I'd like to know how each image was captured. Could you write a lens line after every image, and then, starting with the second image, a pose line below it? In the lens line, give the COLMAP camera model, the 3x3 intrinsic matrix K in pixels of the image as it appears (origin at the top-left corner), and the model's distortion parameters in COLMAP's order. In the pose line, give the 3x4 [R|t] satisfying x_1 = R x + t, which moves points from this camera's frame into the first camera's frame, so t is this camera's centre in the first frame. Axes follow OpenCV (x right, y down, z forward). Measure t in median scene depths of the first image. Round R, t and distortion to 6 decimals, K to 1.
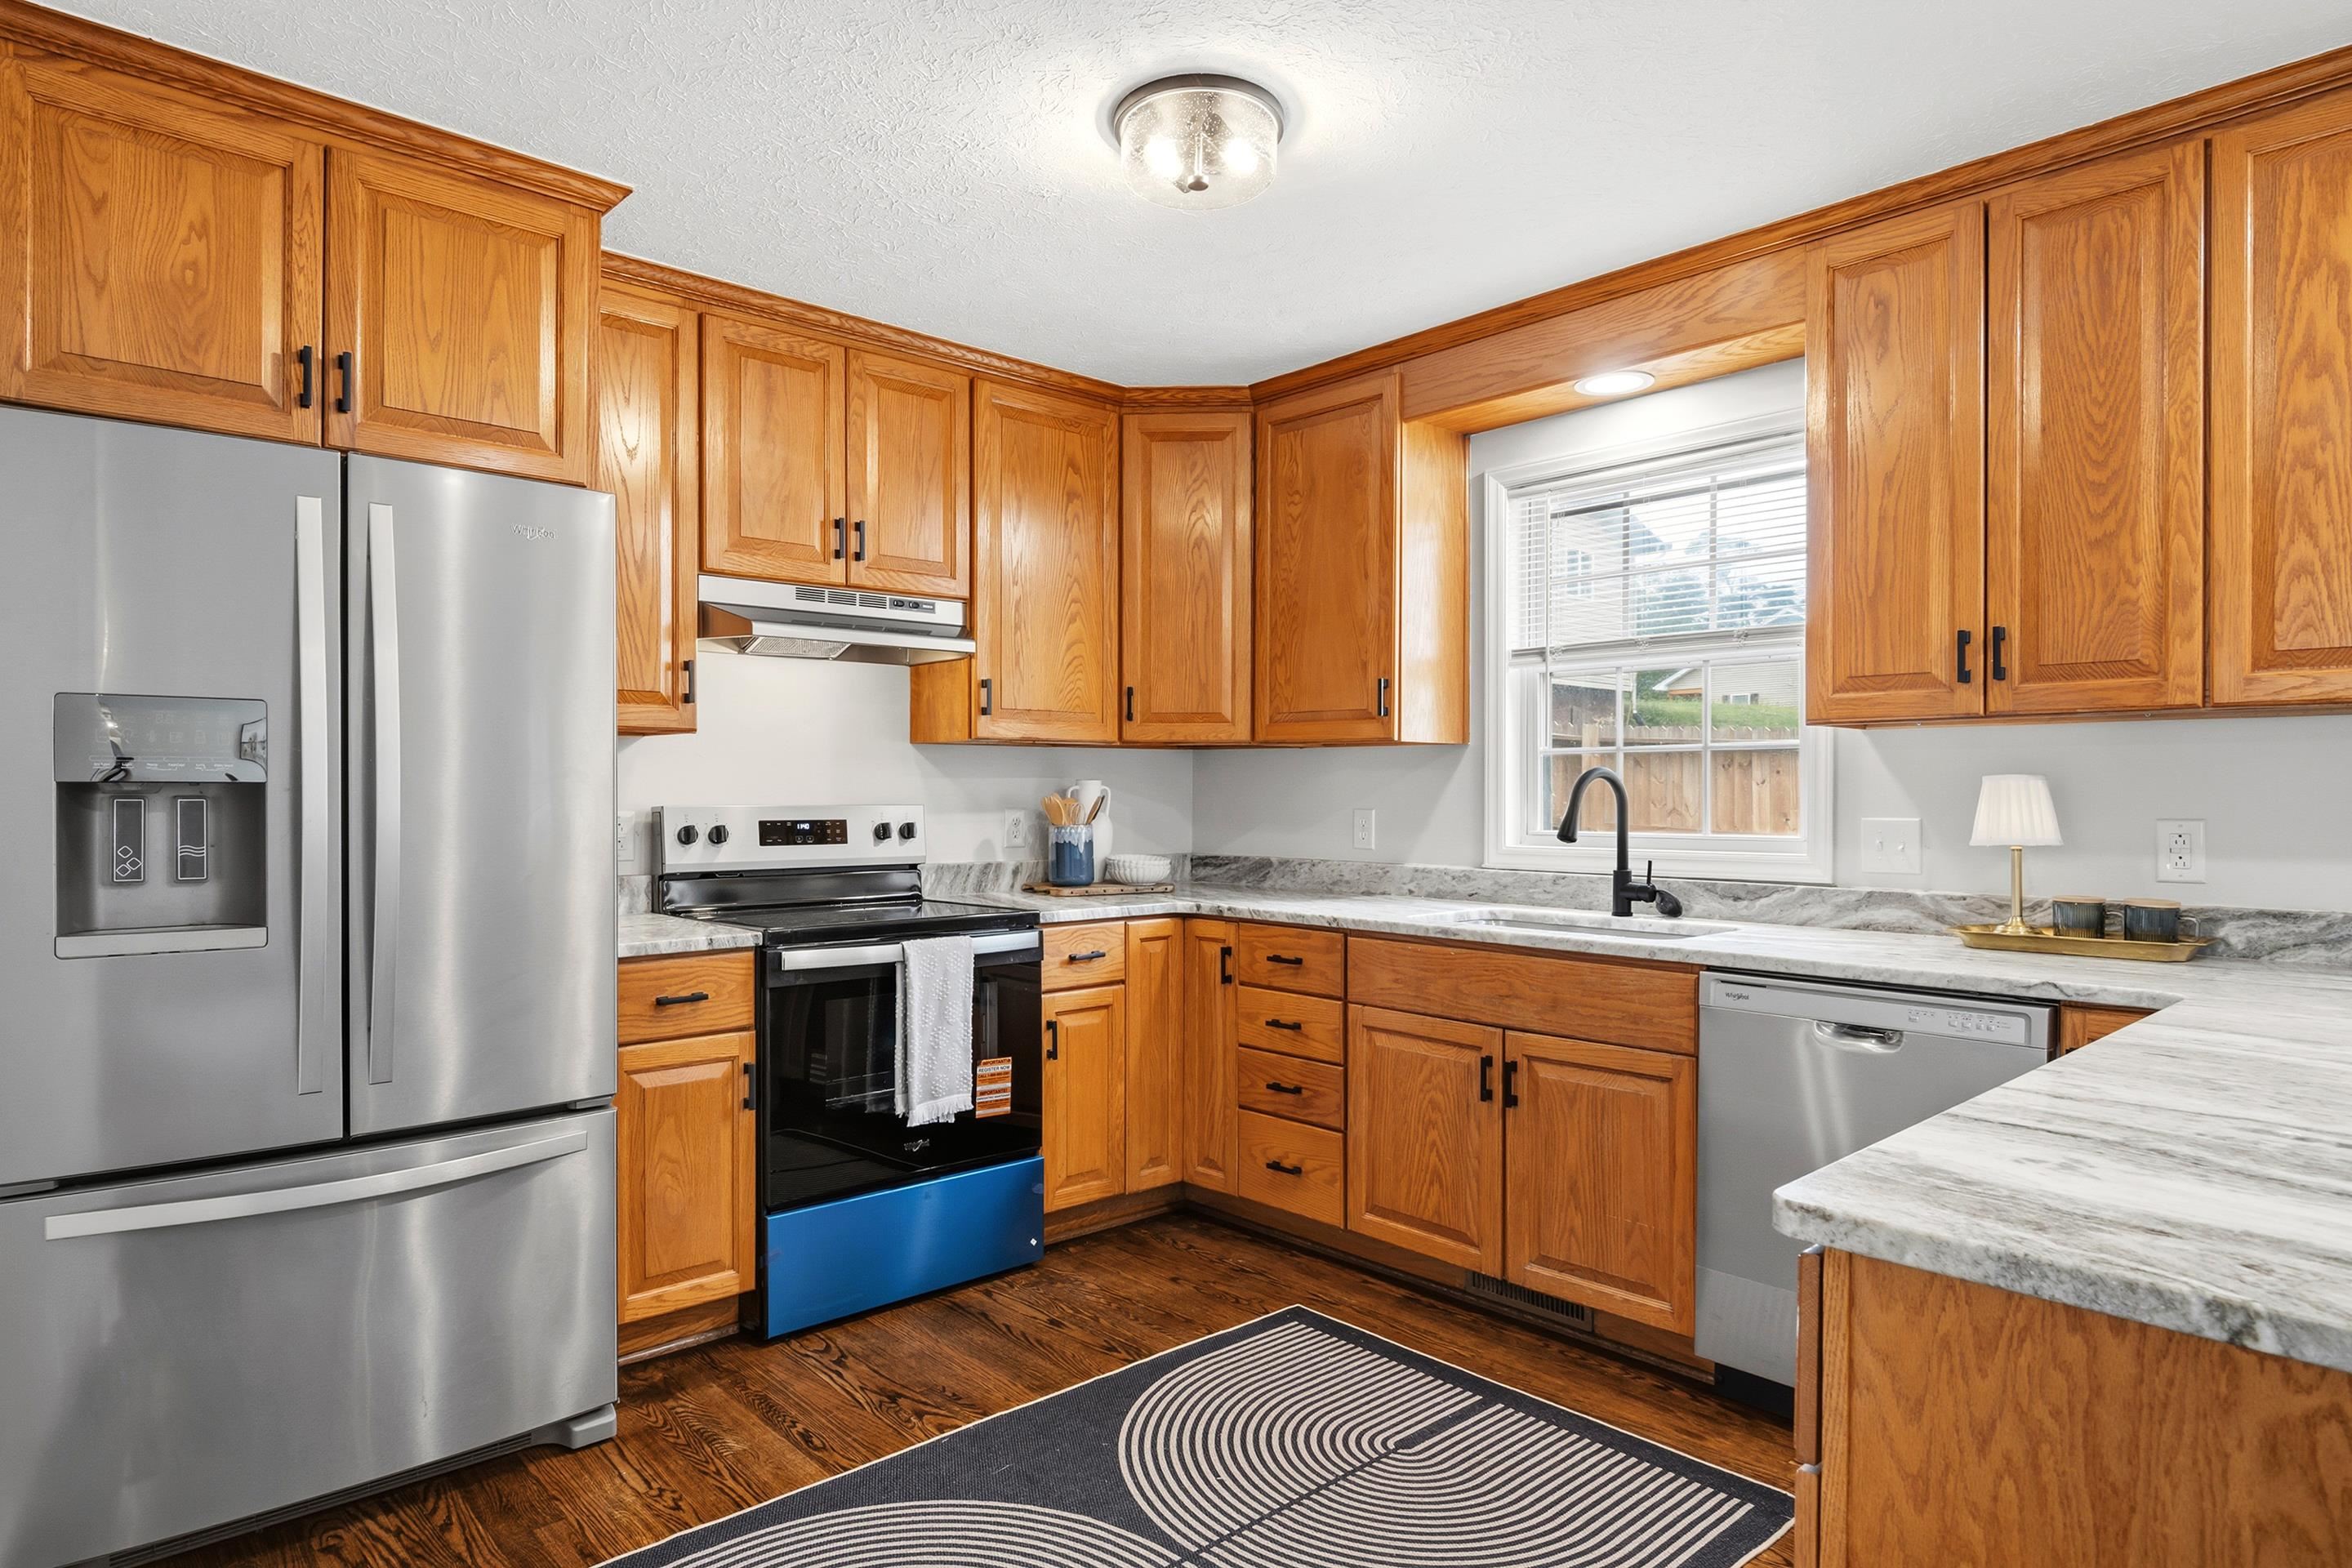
lens RADIAL K [[1325.6, 0, 1176.0], [0, 1325.6, 784.0], [0, 0, 1]] dist [-0.004724, -0.003474]
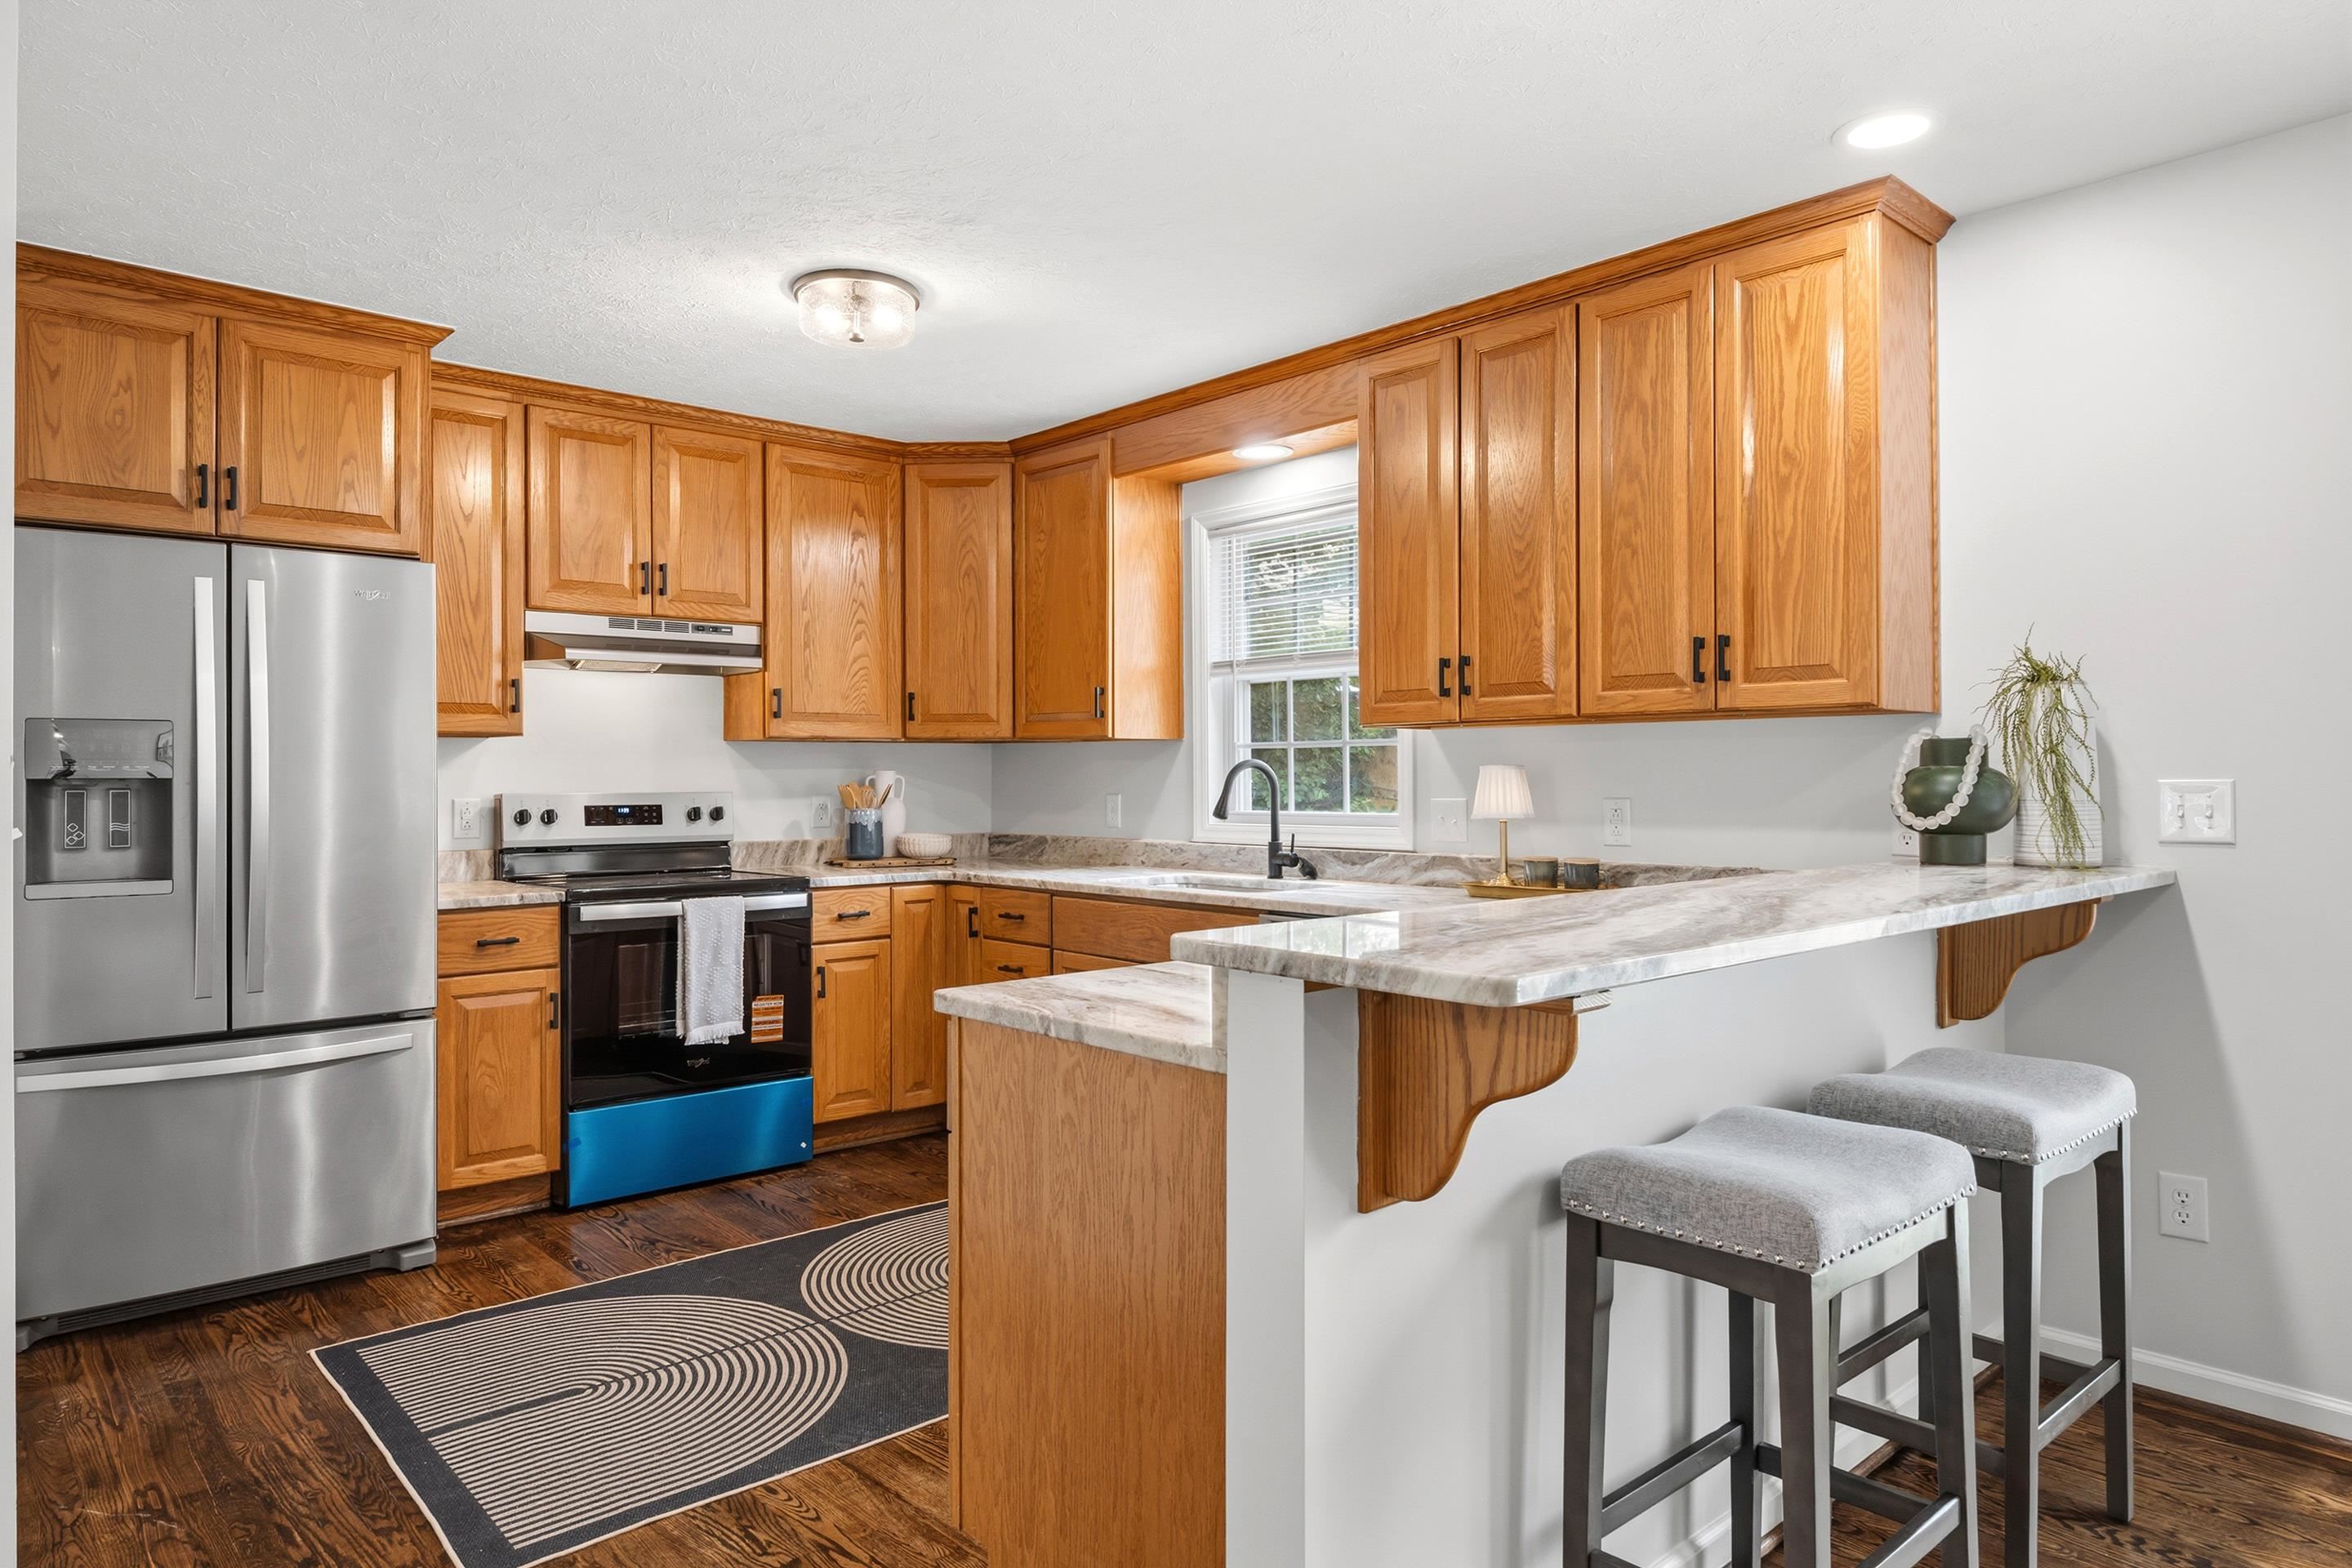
lens RADIAL K [[1426.5, 0, 1187.3], [0, 1426.5, 754.6], [0, 0, 1]] dist [0.001887, -0.002973]
pose [[0.999983, -0.004826, -0.003349, 0.278812], [0.004793, 0.999940, -0.009877, -0.004322], [0.003396, 0.009861, 0.999946, -0.362682]]
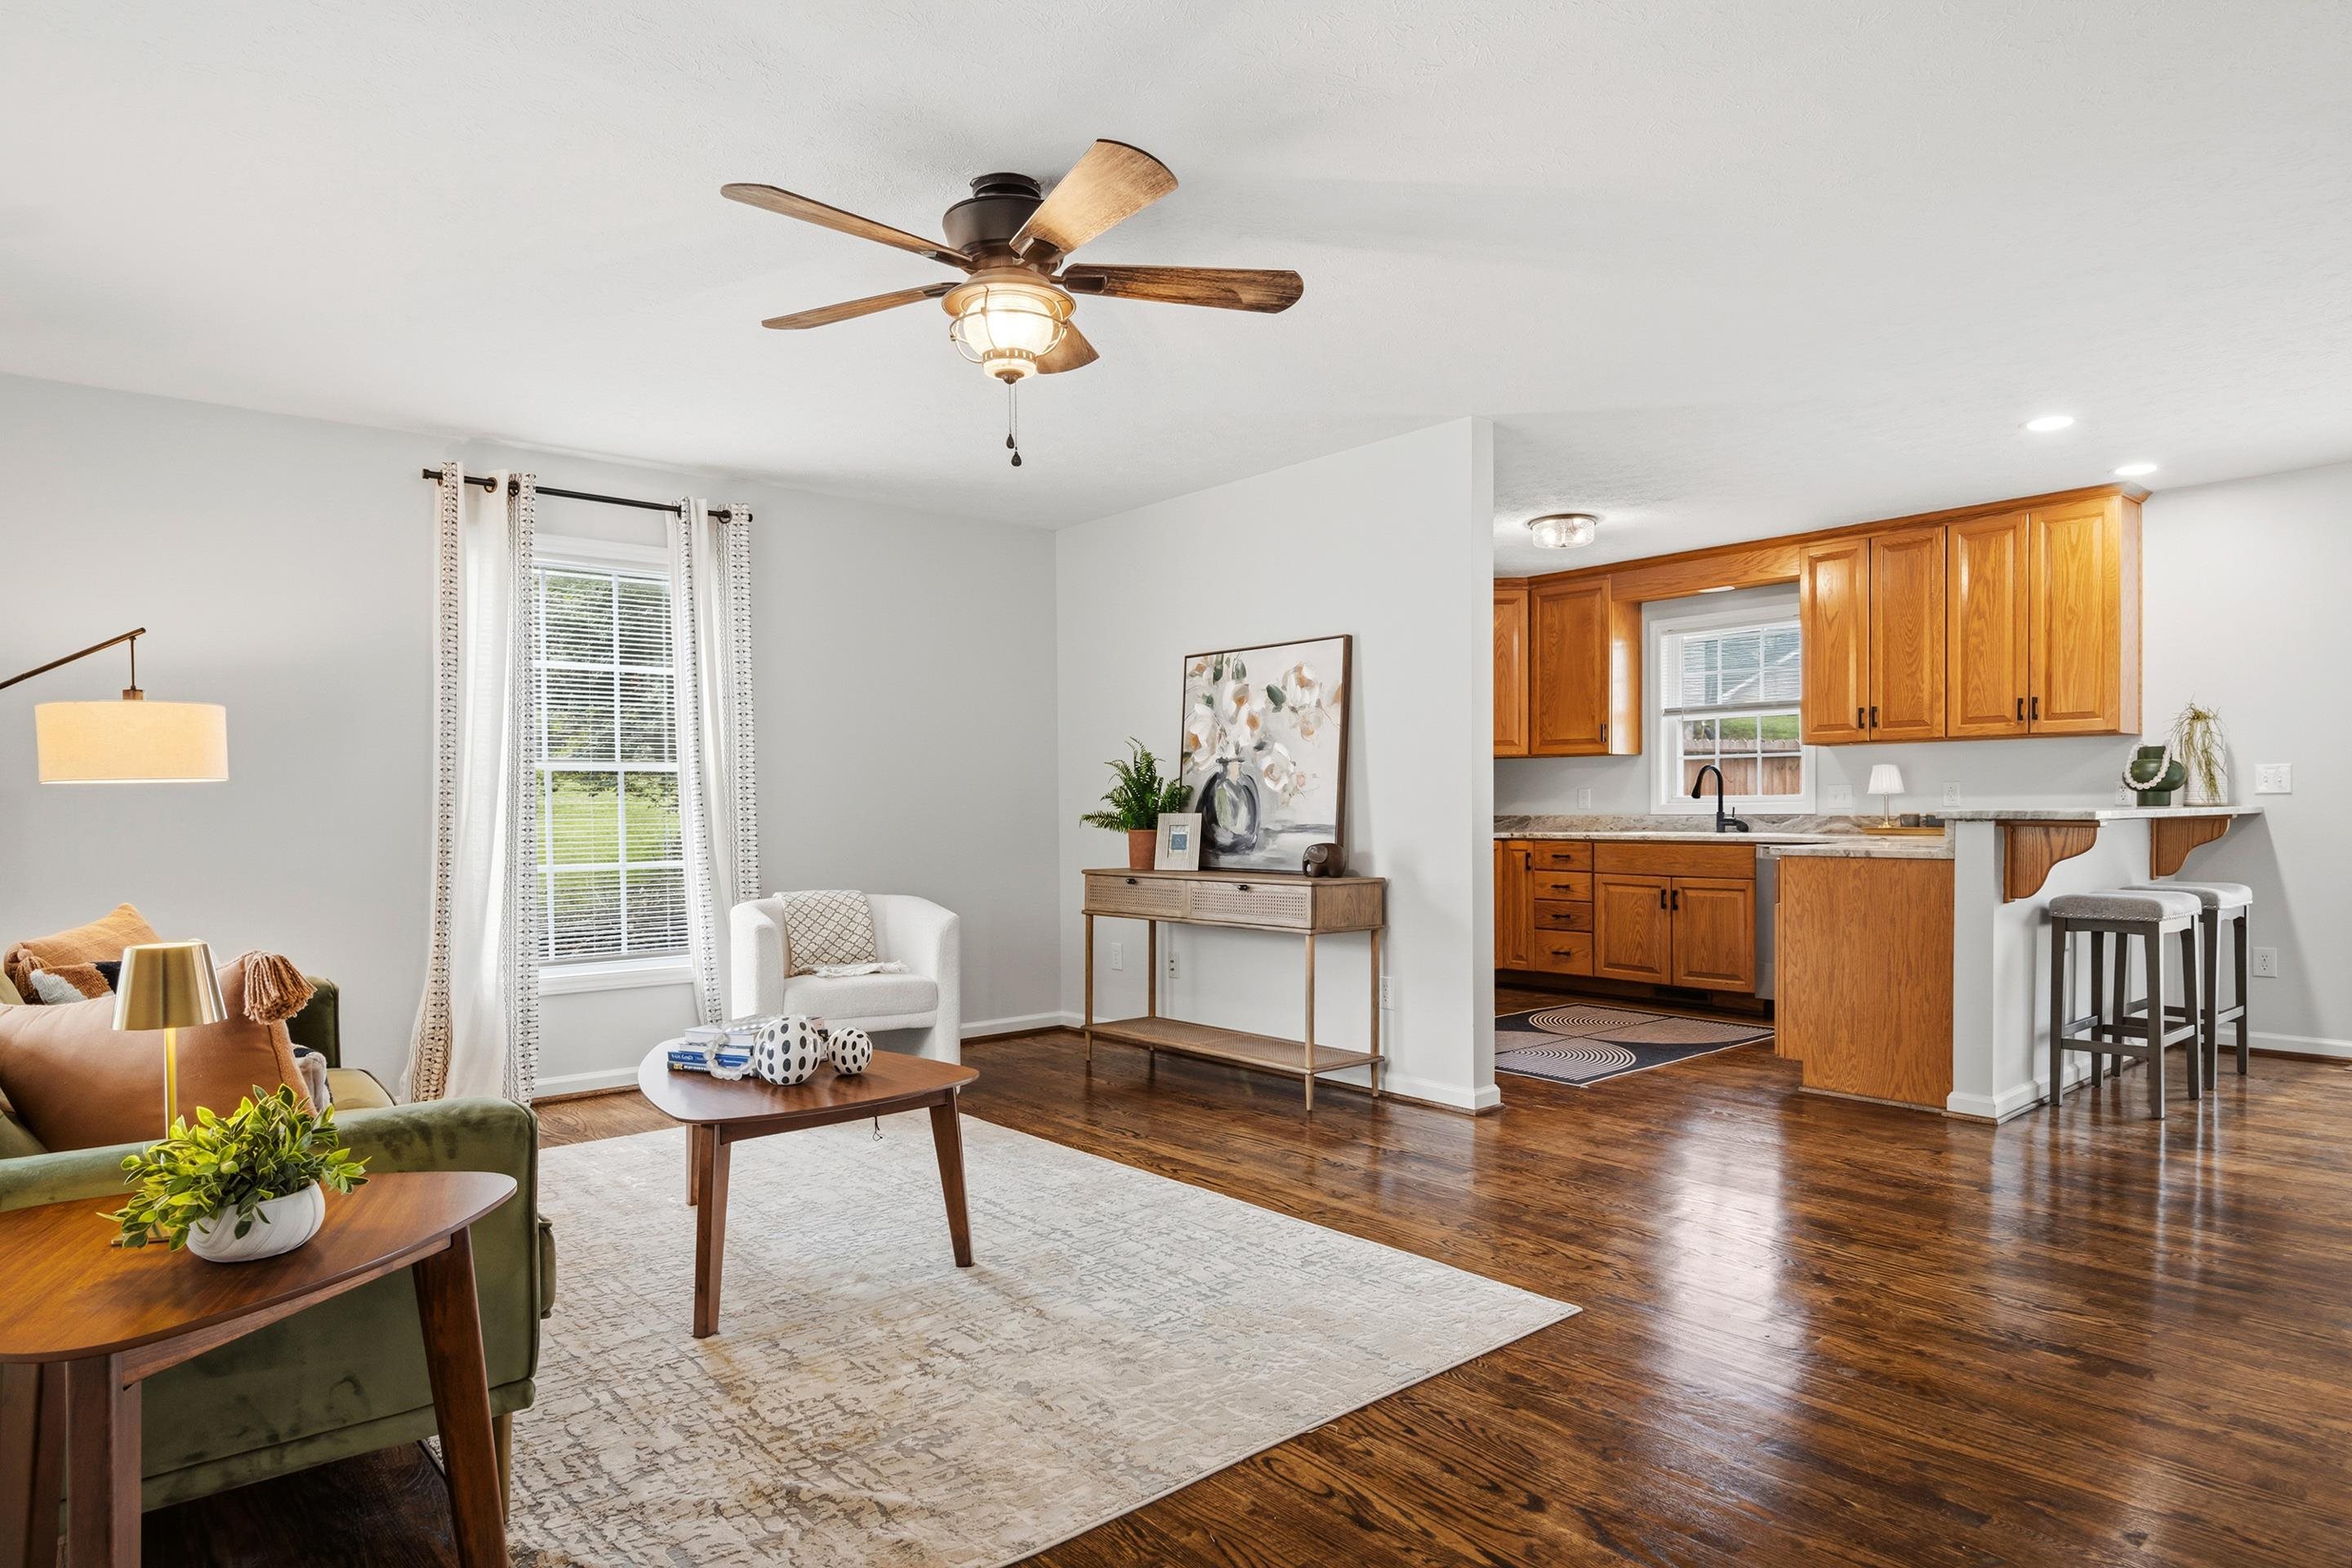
lens RADIAL K [[1358.5, 0, 1179.8], [0, 1358.5, 818.4], [0, 0, 1]] dist [-0.003153, -0.001140]
pose [[0.999615, -0.008210, -0.026516, -0.527916], [0.008526, 0.999894, 0.011818, 0.044624], [0.026416, -0.012040, 0.999579, -1.344723]]
